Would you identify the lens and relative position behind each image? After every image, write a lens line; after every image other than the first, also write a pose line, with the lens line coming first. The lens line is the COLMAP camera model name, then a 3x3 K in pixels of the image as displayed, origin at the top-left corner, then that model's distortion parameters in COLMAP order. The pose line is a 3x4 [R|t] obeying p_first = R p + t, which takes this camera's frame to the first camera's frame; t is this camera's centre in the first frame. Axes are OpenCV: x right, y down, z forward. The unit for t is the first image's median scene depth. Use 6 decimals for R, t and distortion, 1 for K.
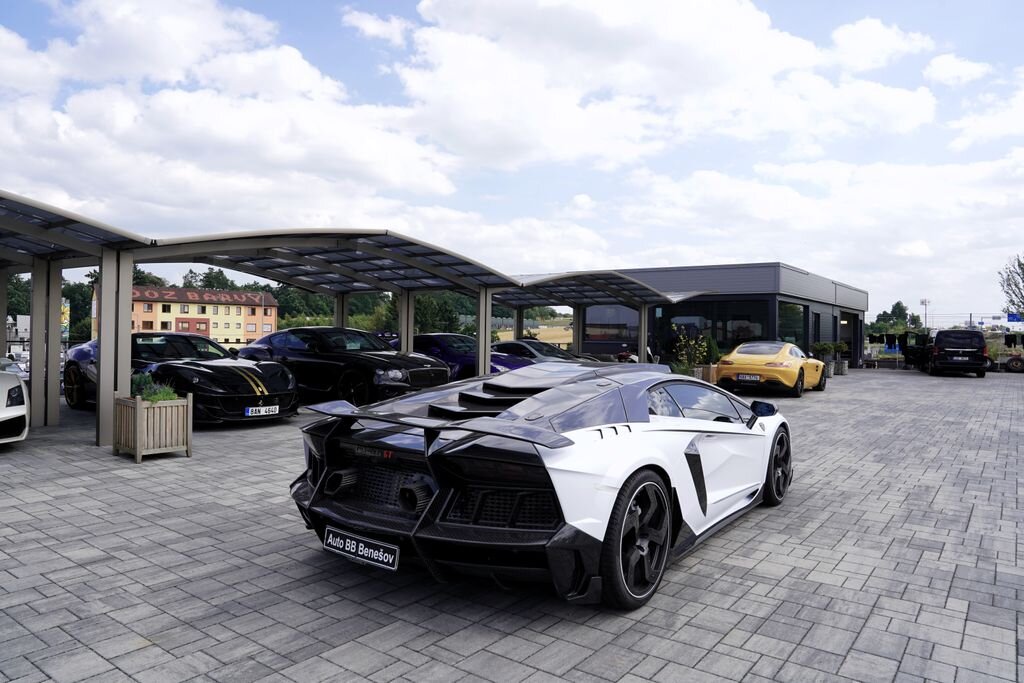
lens RADIAL K [[692.6, 0, 510.8], [0, 692.6, 338.3], [0, 0, 1]] dist [-0.113319, 0.074846]
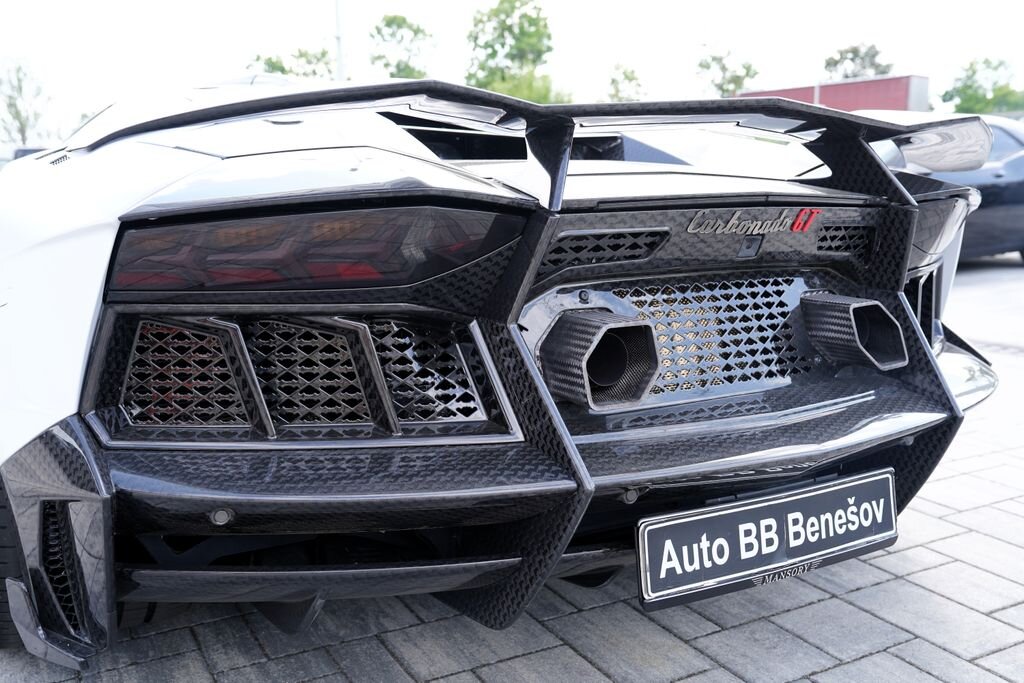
lens RADIAL K [[921.6, 0, 512.7], [0, 921.6, 324.4], [0, 0, 1]] dist [0.009464, 0.013800]
pose [[0.401041, -0.150620, 0.903593, -0.620387], [0.003815, 0.986656, 0.162772, 0.141544], [-0.916052, -0.061831, 0.396265, 0.926309]]
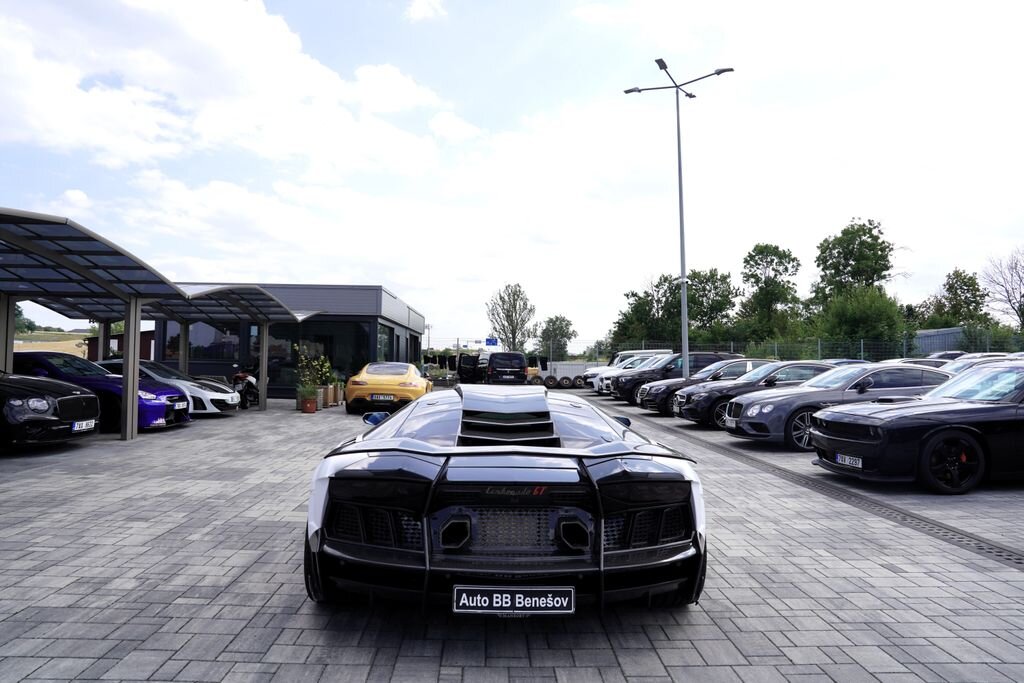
lens RADIAL K [[701.6, 0, 512.0], [0, 701.6, 341.5], [0, 0, 1]] dist [-0.116748, 0.083431]
pose [[0.780126, 0.019028, 0.625333, -0.772426], [-0.004303, 0.999677, -0.025051, -0.006601], [-0.625608, 0.016853, 0.779956, 0.286956]]
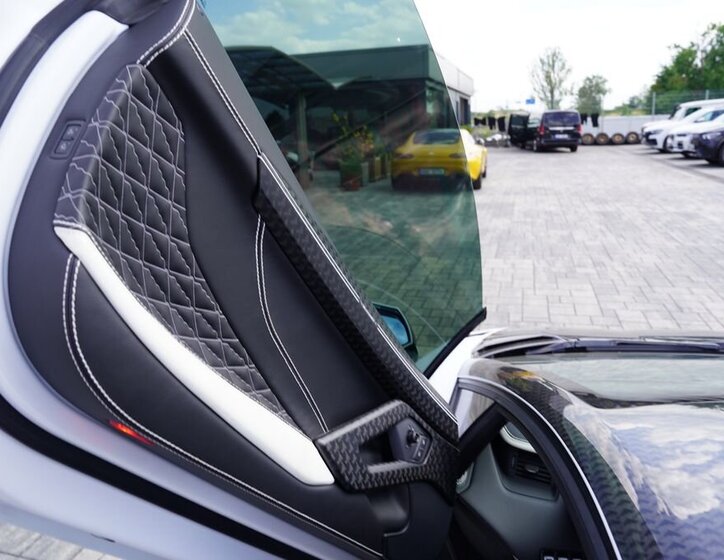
lens RADIAL K [[573.2, 0, 362.0], [0, 573.2, 280.0], [0, 0, 1]] dist [-0.100134, 0.082362]
pose [[0.932208, -0.141689, 0.333034, -0.020273], [0.052809, 0.963585, 0.262134, -0.030803], [-0.358048, -0.226776, 0.905745, 1.598000]]
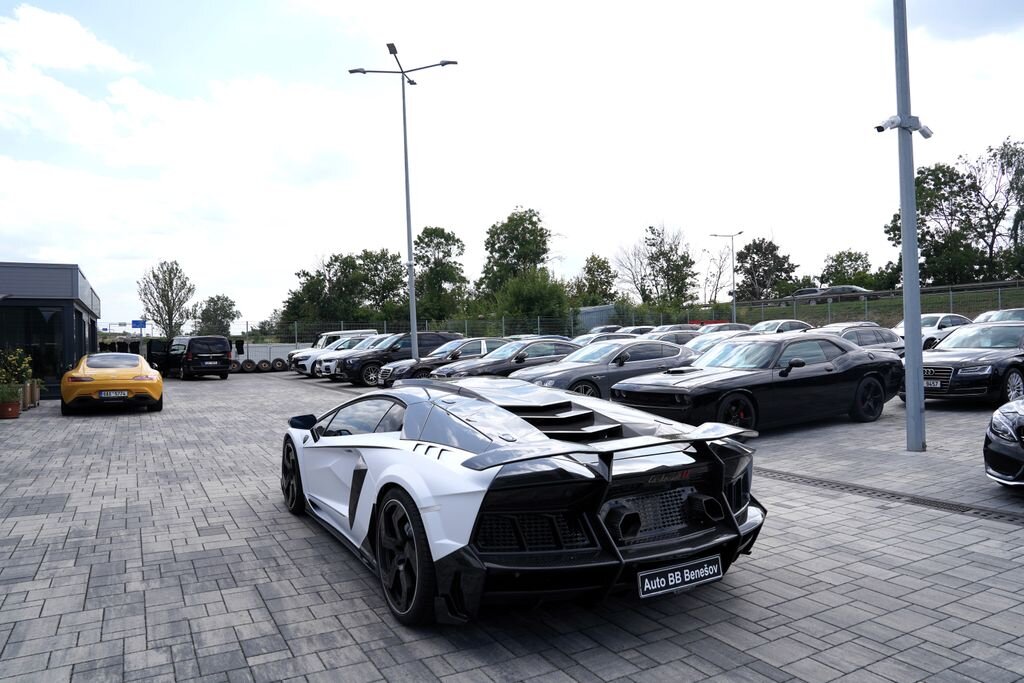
lens RADIAL K [[692.6, 0, 510.8], [0, 692.6, 338.3], [0, 0, 1]] dist [-0.113319, 0.074846]
pose [[0.410514, -0.015823, 0.911717, -1.167995], [0.024355, 0.999683, 0.006384, -0.041977], [-0.911529, 0.019584, 0.410770, 0.796787]]
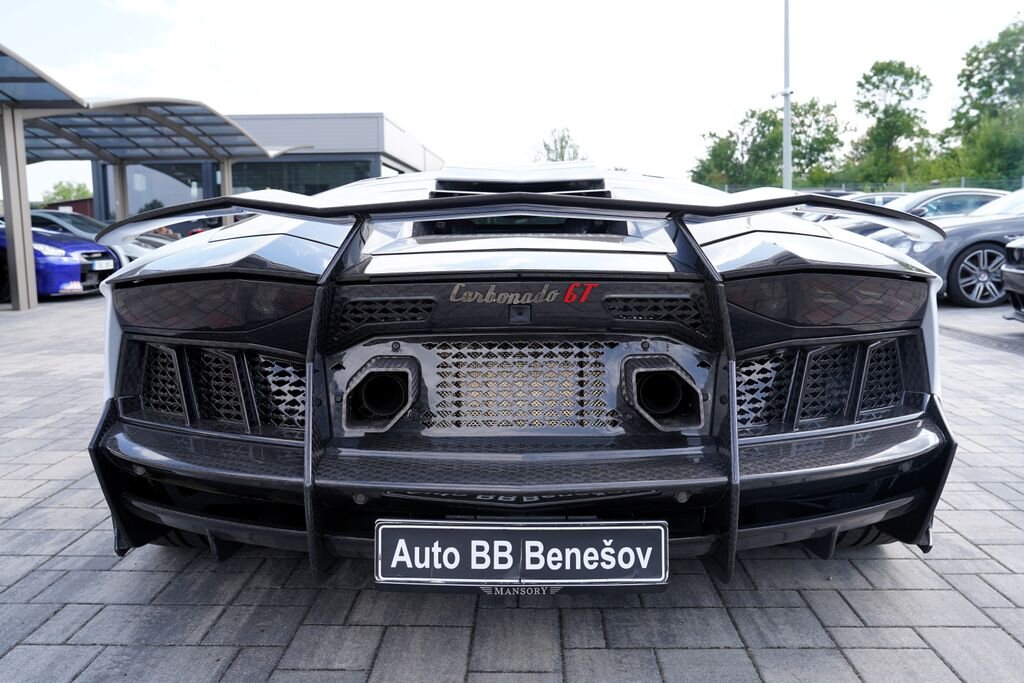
lens RADIAL K [[841.8, 0, 512.0], [0, 841.8, 341.5], [0, 0, 1]] dist [-0.019494, 0.007853]
pose [[0.814065, -0.098709, 0.572324, -0.462754], [0.021949, 0.989976, 0.139522, 0.126403], [-0.580359, -0.101019, 0.808071, 0.630277]]
